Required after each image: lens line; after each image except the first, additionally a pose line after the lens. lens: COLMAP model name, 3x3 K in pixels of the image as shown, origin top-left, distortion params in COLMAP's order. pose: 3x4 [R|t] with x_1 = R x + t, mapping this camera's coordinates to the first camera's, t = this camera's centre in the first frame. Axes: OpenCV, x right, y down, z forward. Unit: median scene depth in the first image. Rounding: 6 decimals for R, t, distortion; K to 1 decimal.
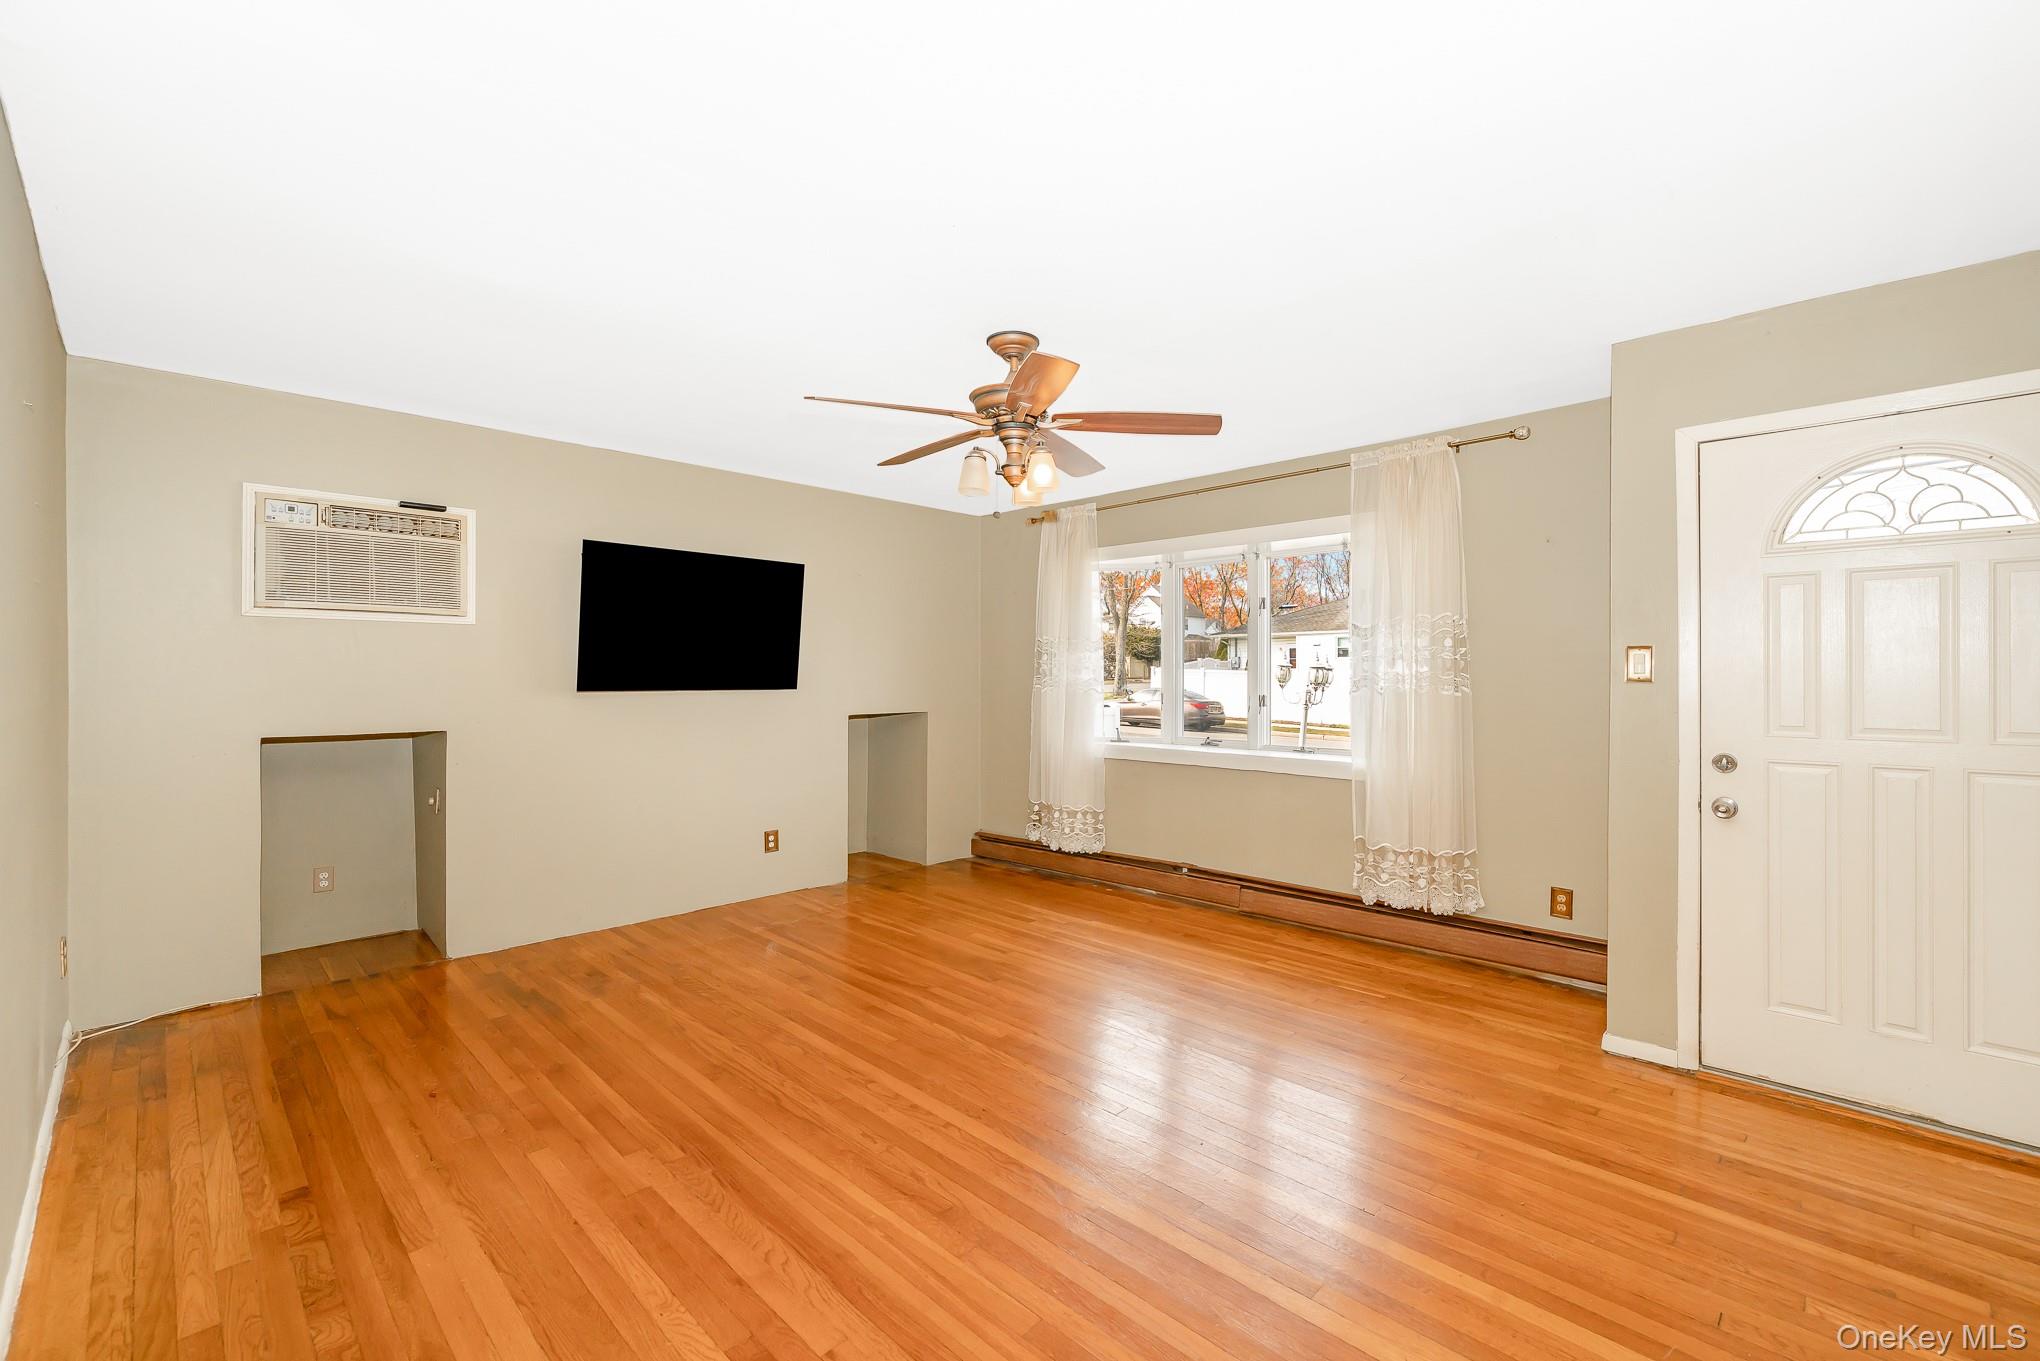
lens RADIAL K [[841.4, 0, 1024.3], [0, 841.4, 677.3], [0, 0, 1]] dist [-0.000574, -0.000012]
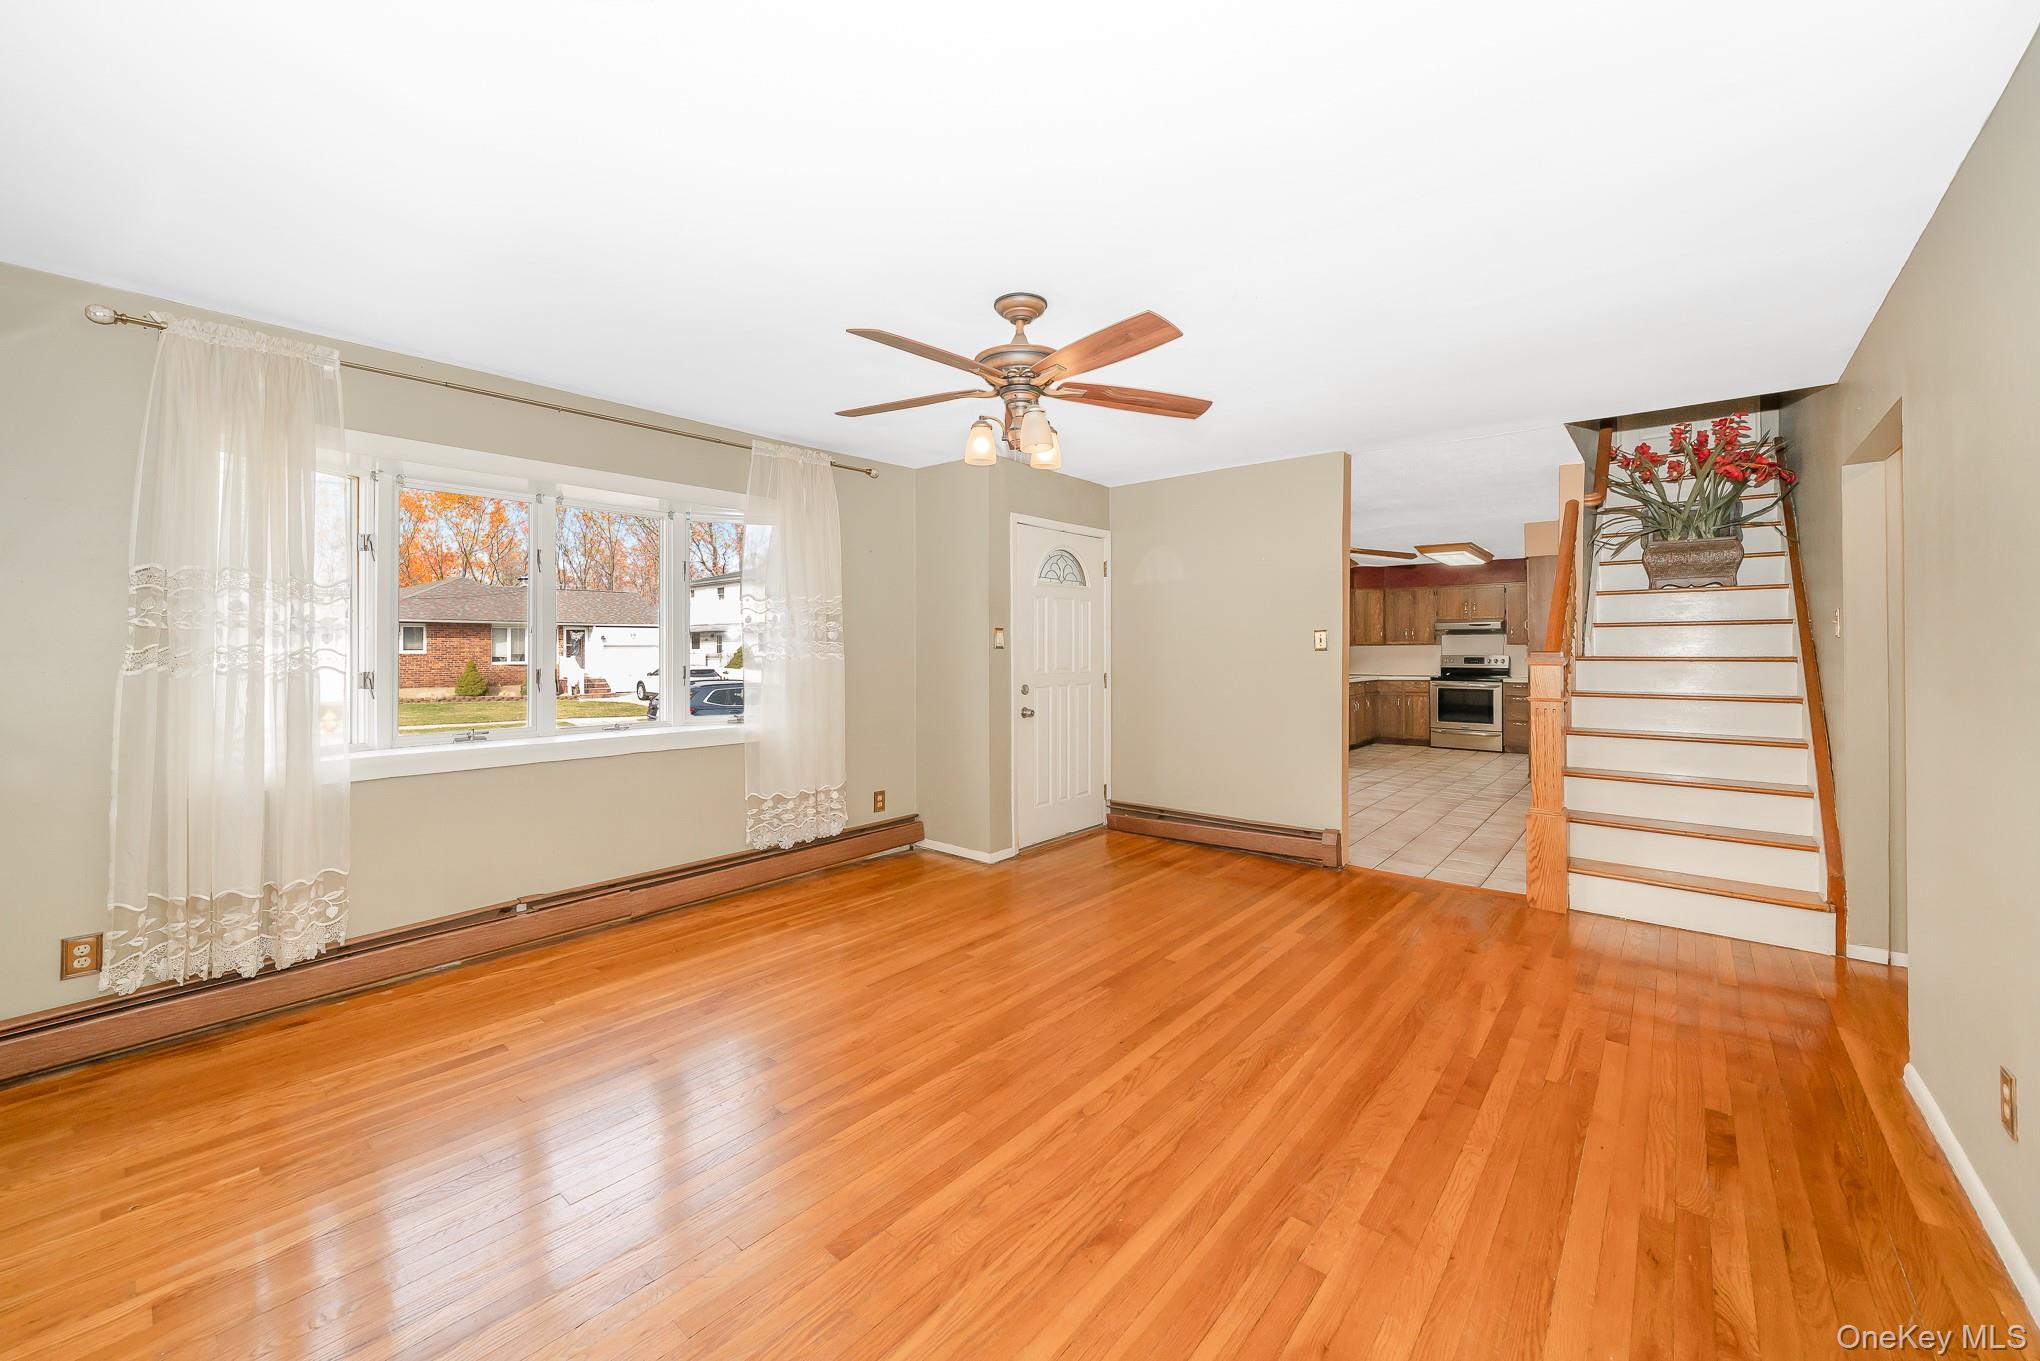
lens RADIAL K [[785.3, 0, 1031.9], [0, 785.3, 648.1], [0, 0, 1]] dist [-0.000756, -0.000152]
pose [[-0.070043, 0.000432, 0.997544, -0.676722], [0.004938, 0.999988, -0.000086, 0.004000], [-0.997532, 0.004920, -0.070044, 0.763522]]
